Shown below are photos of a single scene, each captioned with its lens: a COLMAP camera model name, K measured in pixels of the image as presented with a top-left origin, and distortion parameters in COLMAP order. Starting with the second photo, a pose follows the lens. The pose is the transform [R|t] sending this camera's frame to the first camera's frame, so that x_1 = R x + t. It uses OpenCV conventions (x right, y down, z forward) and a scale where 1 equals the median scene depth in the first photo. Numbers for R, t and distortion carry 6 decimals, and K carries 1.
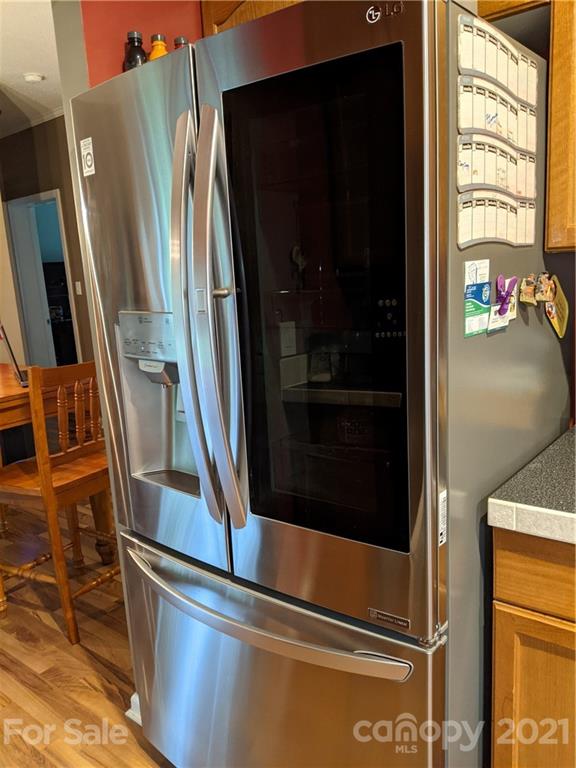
lens RADIAL K [[622.6, 0, 288.3], [0, 622.6, 394.3], [0, 0, 1]] dist [0.121136, -0.234731]
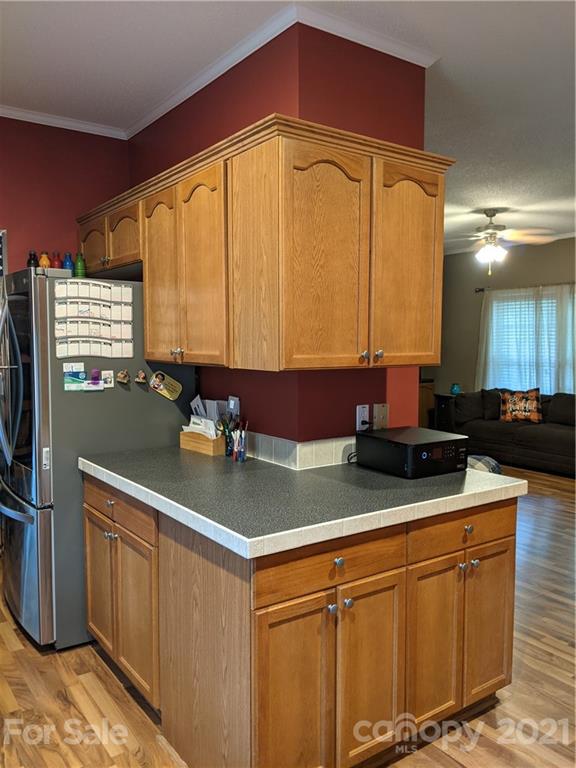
lens RADIAL K [[628.2, 0, 297.1], [0, 628.2, 393.9], [0, 0, 1]] dist [0.039529, -0.075899]
pose [[0.964760, 0.081596, -0.250160, 1.850436], [-0.110154, 0.988631, -0.102350, 0.081612], [0.238965, 0.126300, 0.962779, -1.286987]]
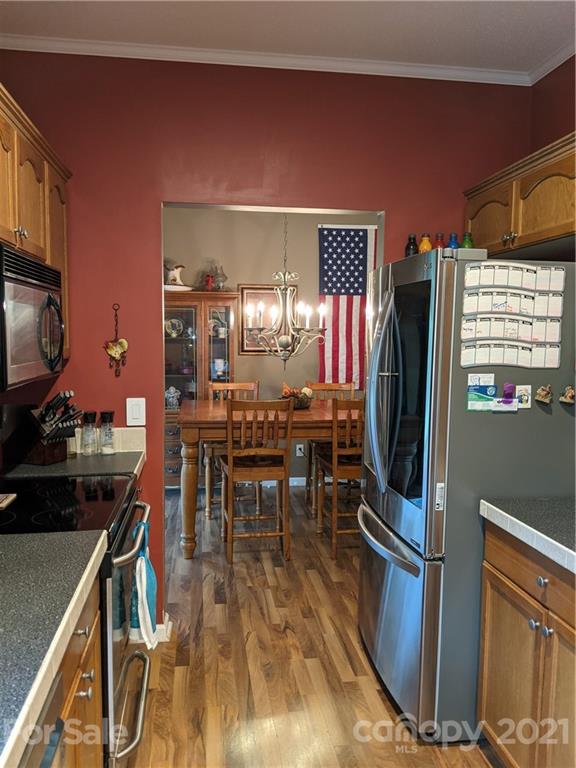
lens RADIAL K [[622.6, 0, 288.3], [0, 622.6, 394.3], [0, 0, 1]] dist [0.121136, -0.234731]
pose [[0.737256, 0.132930, -0.662407, 1.156104], [-0.194364, 0.980735, -0.019515, 0.007281], [0.647052, 0.143136, 0.748890, -0.854684]]
